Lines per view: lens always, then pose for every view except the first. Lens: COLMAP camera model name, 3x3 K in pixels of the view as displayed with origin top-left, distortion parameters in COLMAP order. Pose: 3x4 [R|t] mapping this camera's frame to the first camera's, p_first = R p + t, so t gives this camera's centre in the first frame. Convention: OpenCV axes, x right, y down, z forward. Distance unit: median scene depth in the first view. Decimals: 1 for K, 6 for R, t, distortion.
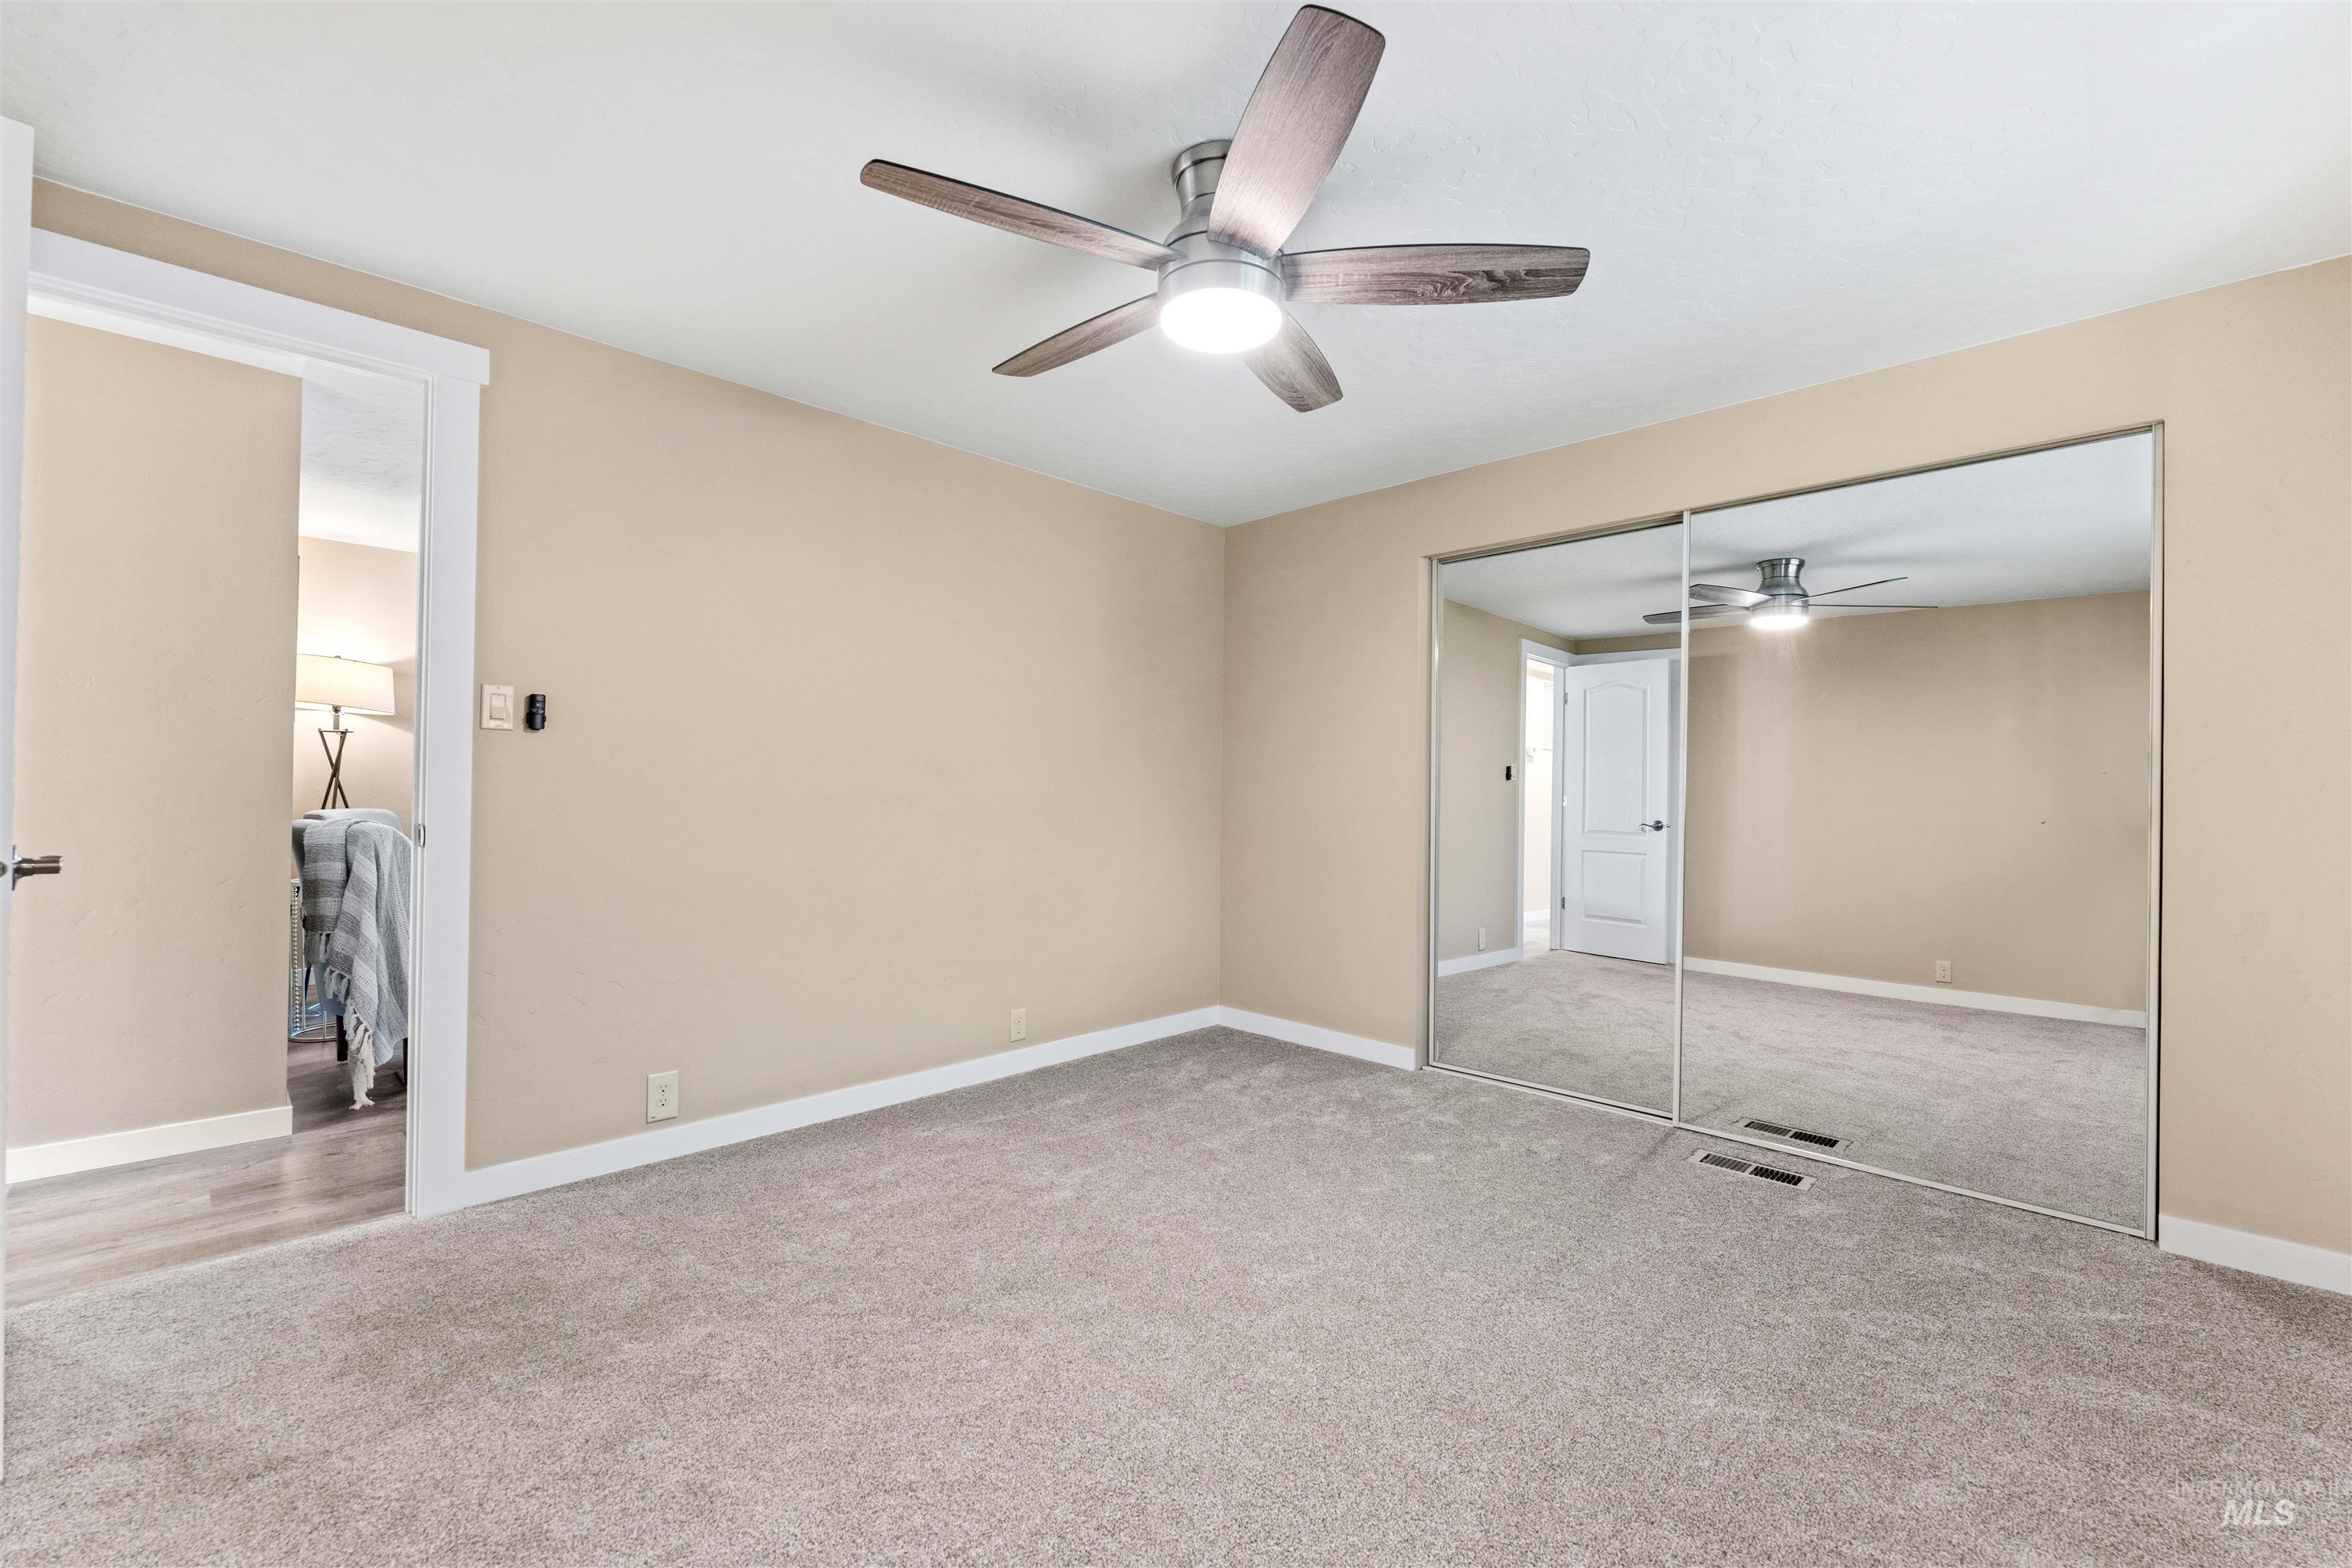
lens RADIAL K [[1001.3, 0, 1171.3], [0, 1001.3, 787.3], [0, 0, 1]] dist [0.000484, -0.000031]
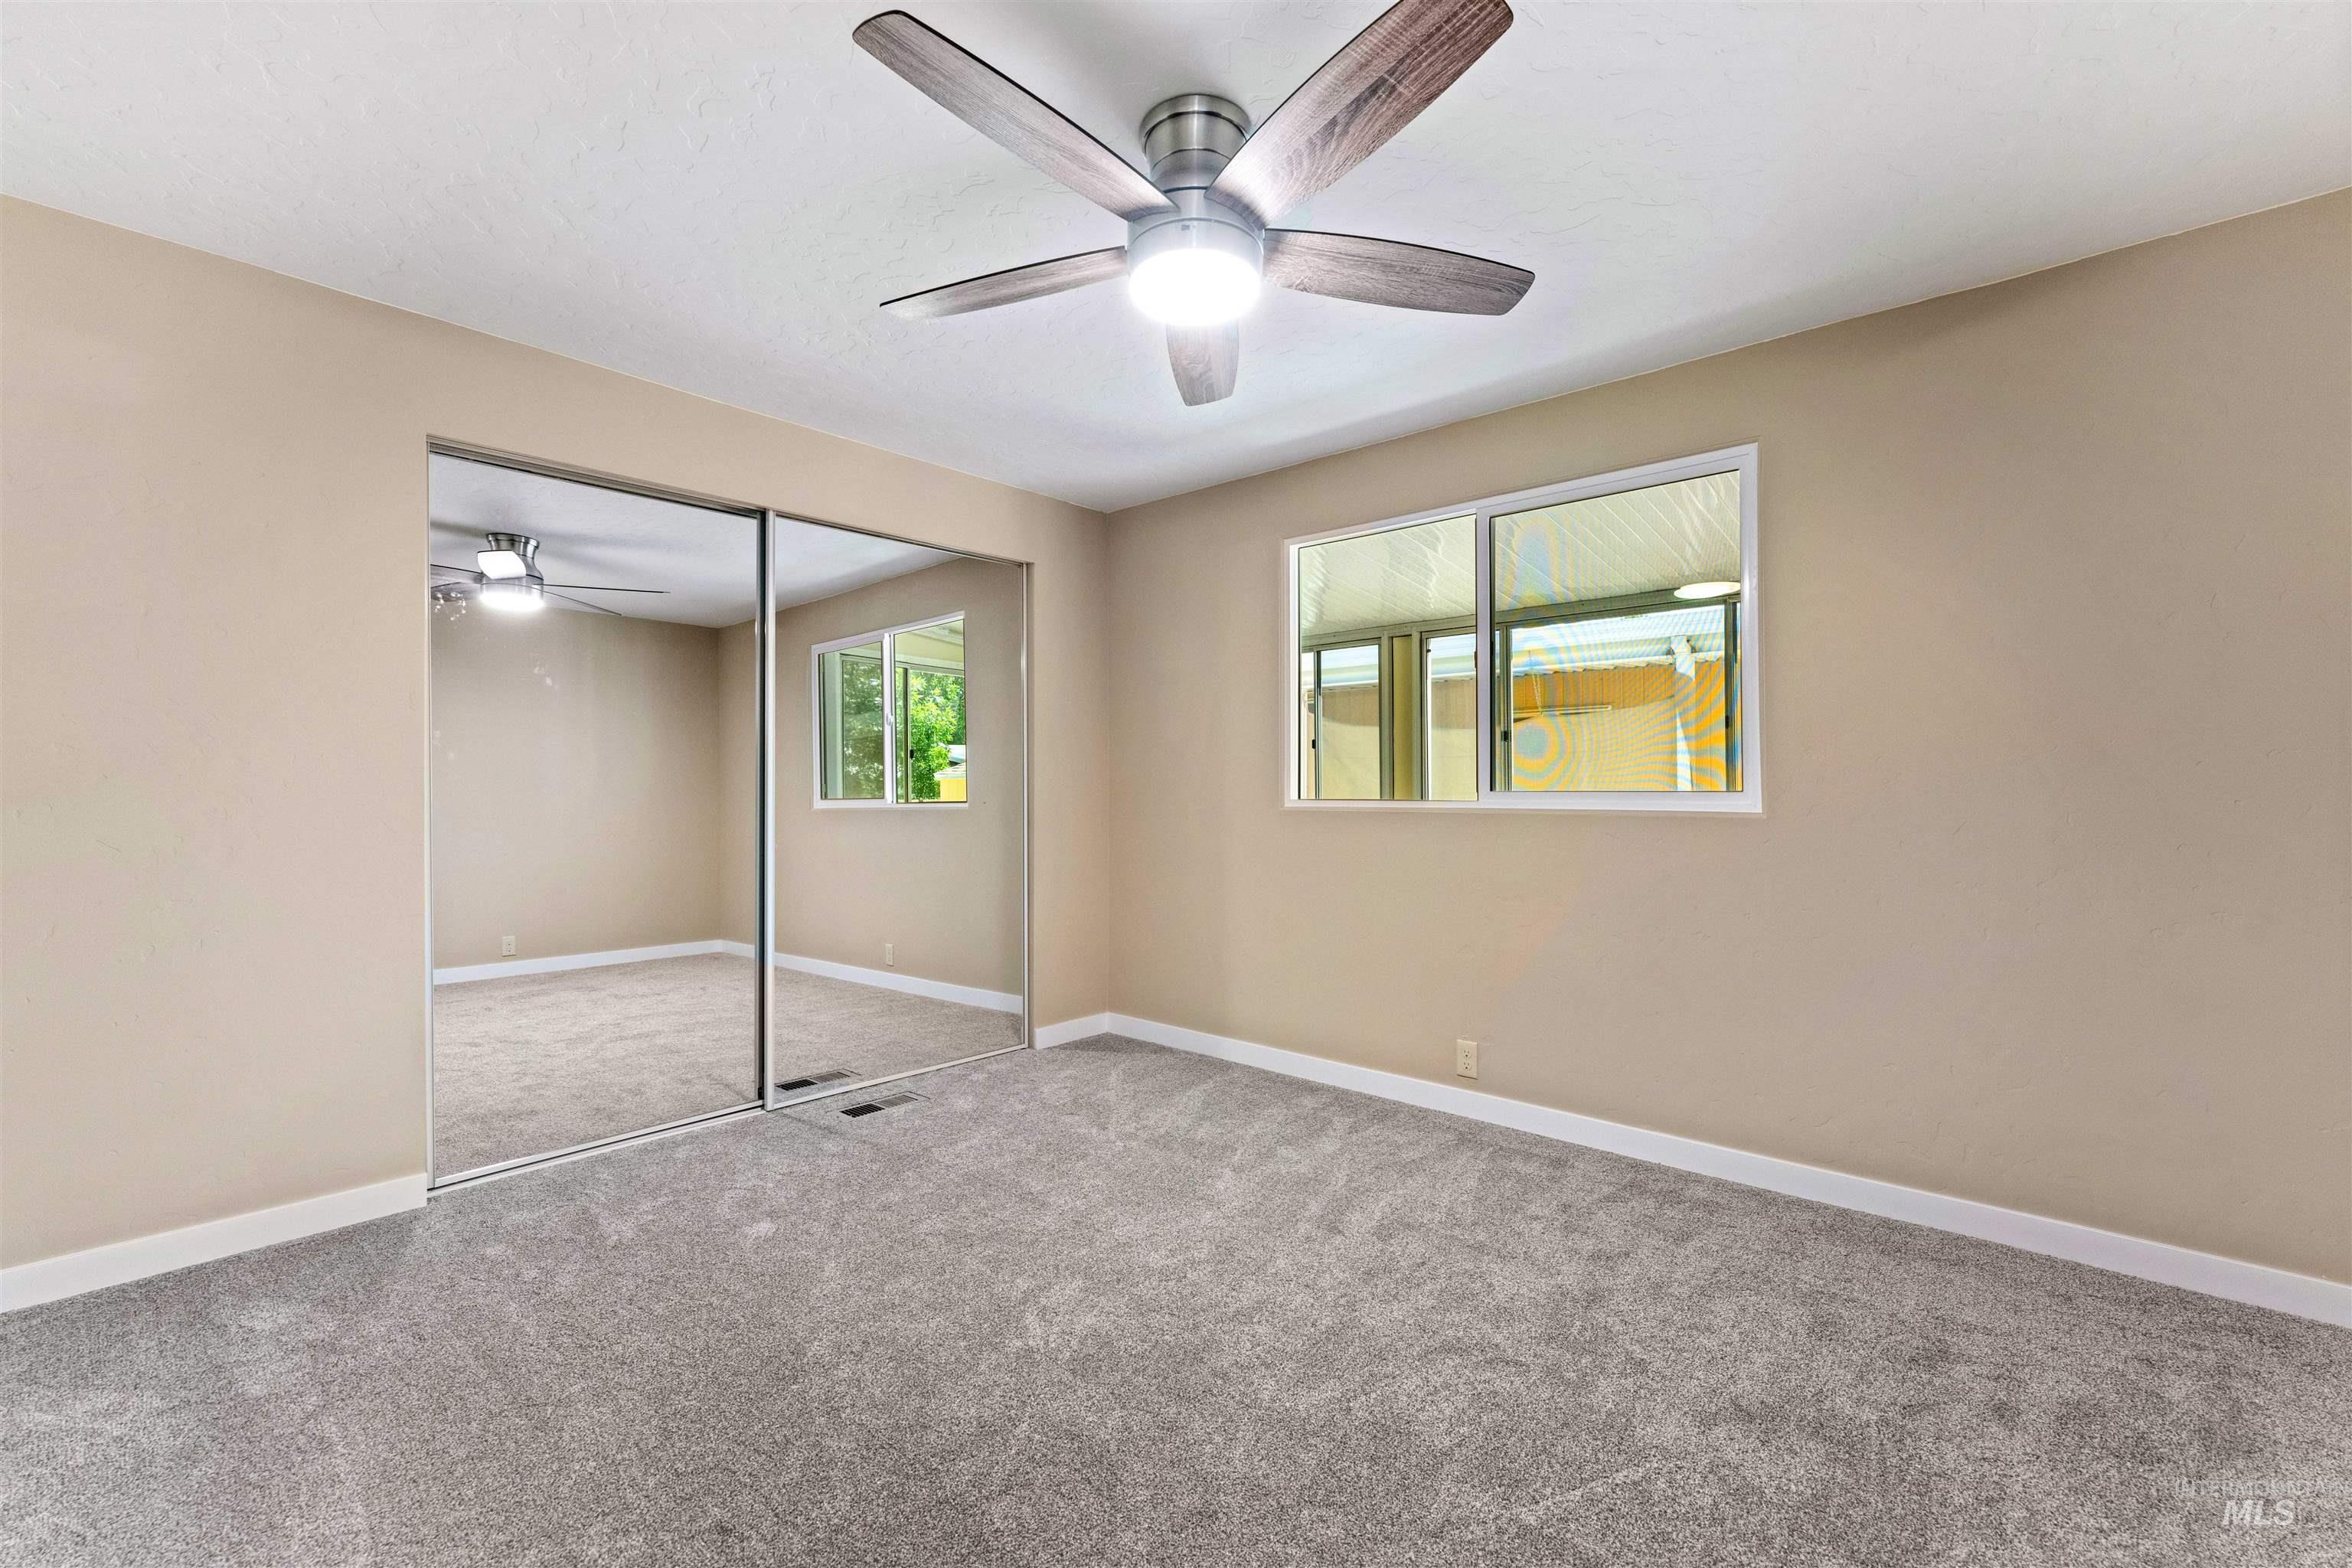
lens RADIAL K [[1001.3, 0, 1171.3], [0, 1001.3, 787.3], [0, 0, 1]] dist [0.000484, -0.000031]
pose [[-0.072267, -0.007938, 0.997354, -0.561398], [-0.002924, 0.999966, 0.007747, -0.000894], [-0.997381, -0.002356, -0.072288, 0.685373]]
